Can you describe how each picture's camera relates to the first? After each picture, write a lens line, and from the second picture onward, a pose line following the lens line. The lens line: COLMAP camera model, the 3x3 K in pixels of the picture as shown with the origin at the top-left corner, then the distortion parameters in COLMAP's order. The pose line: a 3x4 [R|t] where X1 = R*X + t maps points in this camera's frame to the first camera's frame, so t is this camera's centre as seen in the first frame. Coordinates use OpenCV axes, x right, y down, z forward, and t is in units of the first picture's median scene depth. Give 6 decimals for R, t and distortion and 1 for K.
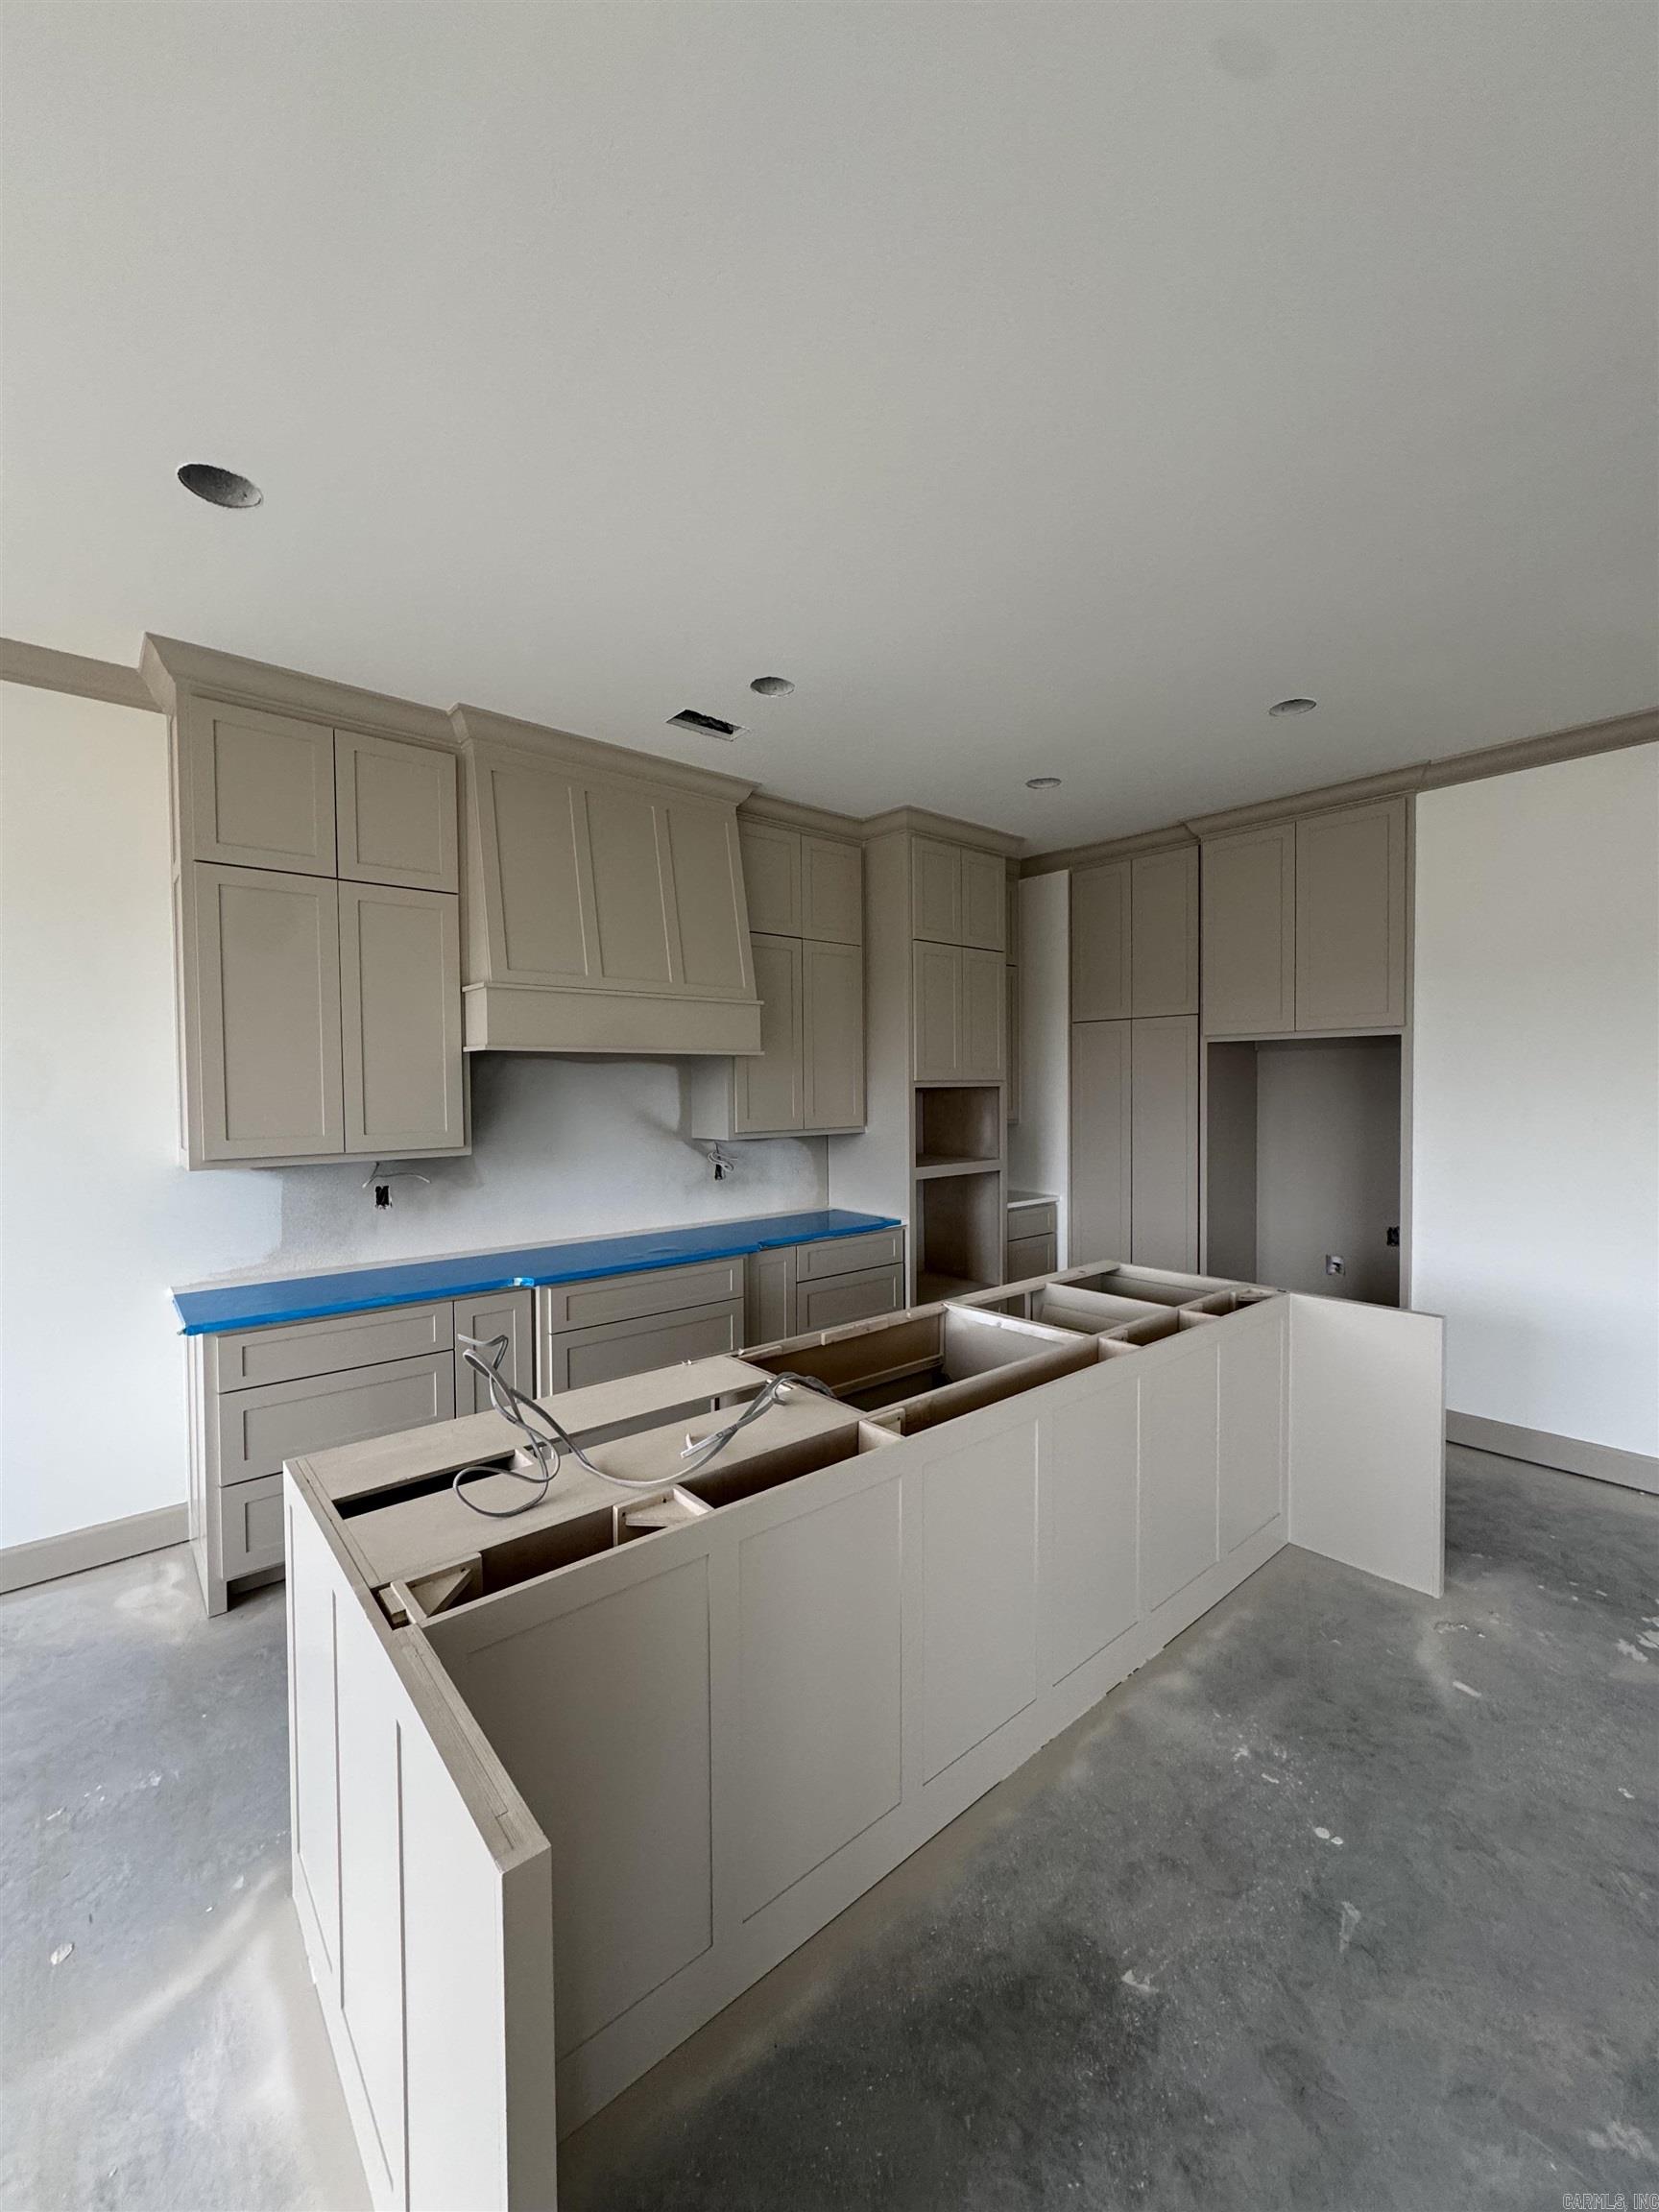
lens RADIAL K [[876.8, 0, 832.3], [0, 876.8, 1106.2], [0, 0, 1]] dist [-0.003904, 0.000613]
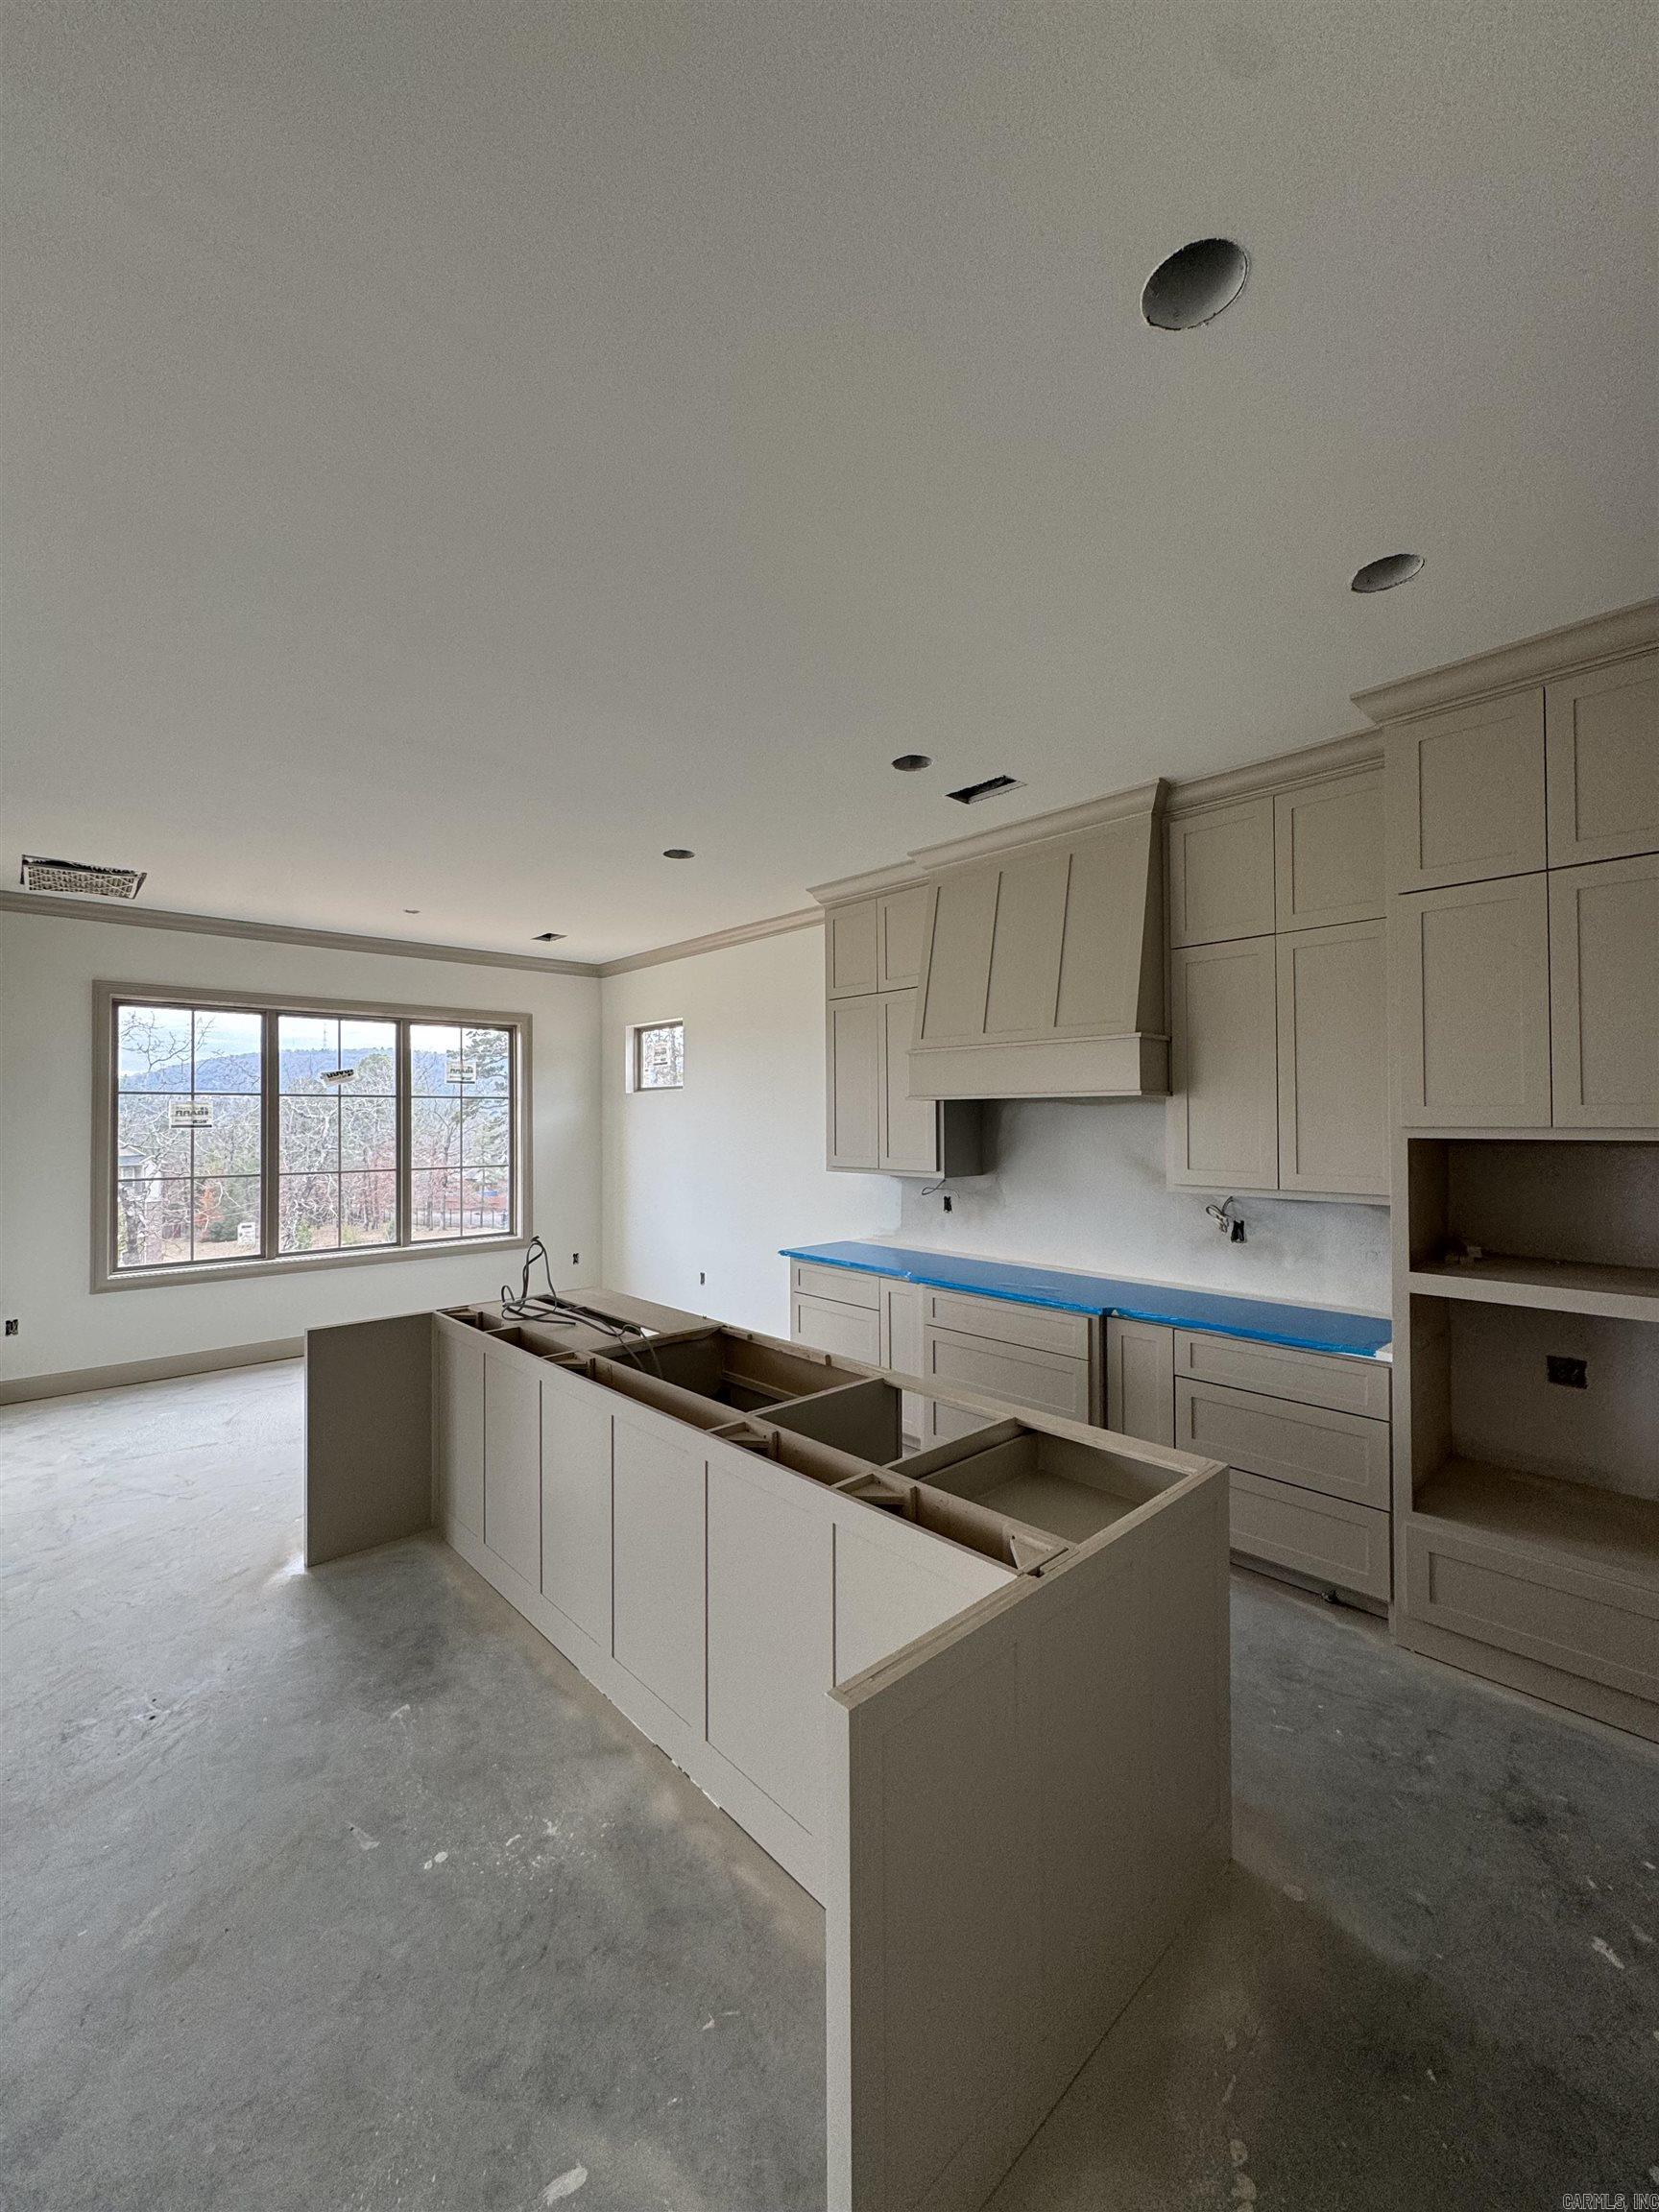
lens RADIAL K [[876.8, 0, 832.3], [0, 876.8, 1106.2], [0, 0, 1]] dist [-0.003904, 0.000613]
pose [[0.045267, -0.006848, -0.998951, 1.336174], [-0.023155, 0.999701, -0.007902, -0.058115], [0.998707, 0.023488, 0.045094, 1.144015]]
